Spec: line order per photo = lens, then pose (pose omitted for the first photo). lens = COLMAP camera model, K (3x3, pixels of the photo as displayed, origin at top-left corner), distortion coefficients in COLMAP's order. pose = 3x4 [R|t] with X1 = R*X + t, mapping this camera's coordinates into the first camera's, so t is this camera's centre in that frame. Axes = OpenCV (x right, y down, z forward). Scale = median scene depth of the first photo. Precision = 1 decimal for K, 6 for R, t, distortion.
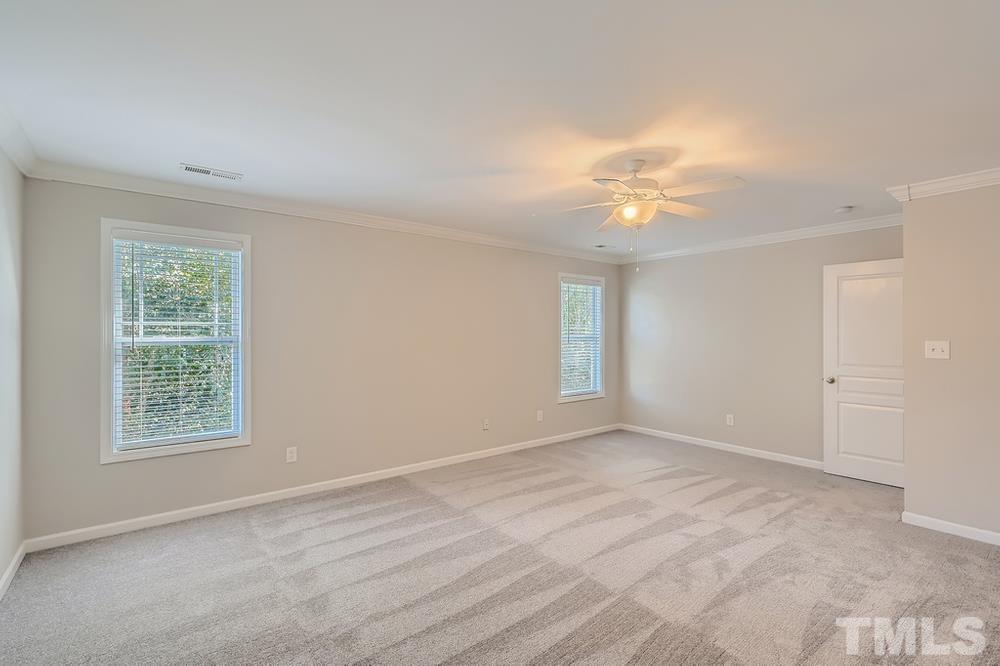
lens RADIAL K [[456.0, 0, 501.0], [0, 456.0, 327.2], [0, 0, 1]] dist [-0.002825, -0.000635]
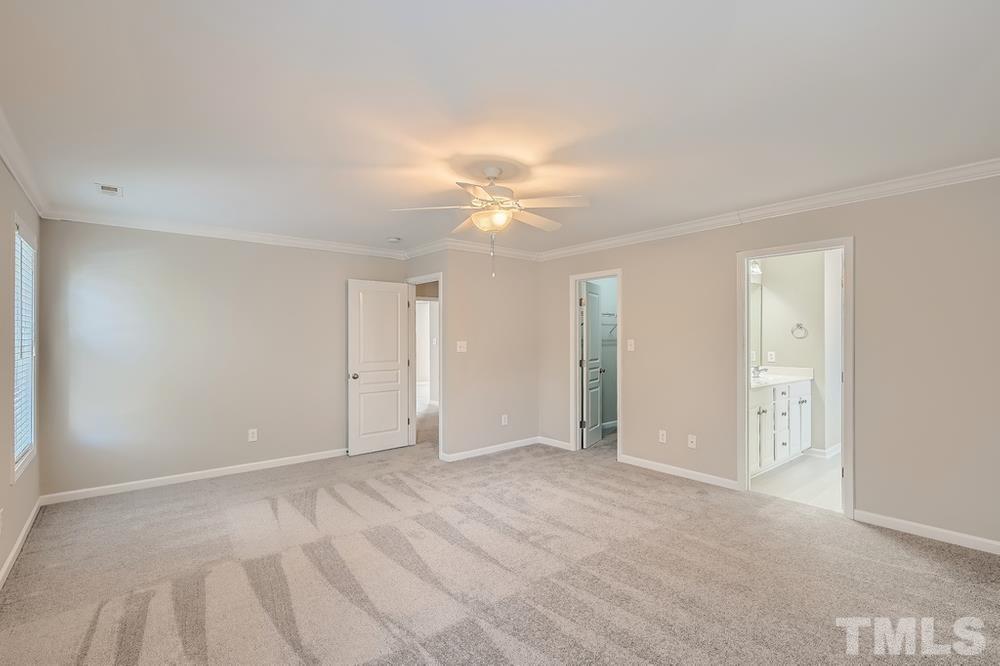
lens RADIAL K [[451.5, 0, 498.5], [0, 451.5, 334.4], [0, 0, 1]] dist [-0.005040, -0.000473]
pose [[-0.012290, 0.012172, 0.999850, -0.582410], [-0.004490, 0.999915, -0.012228, 0.025635], [-0.999914, -0.004639, -0.012235, 0.829463]]
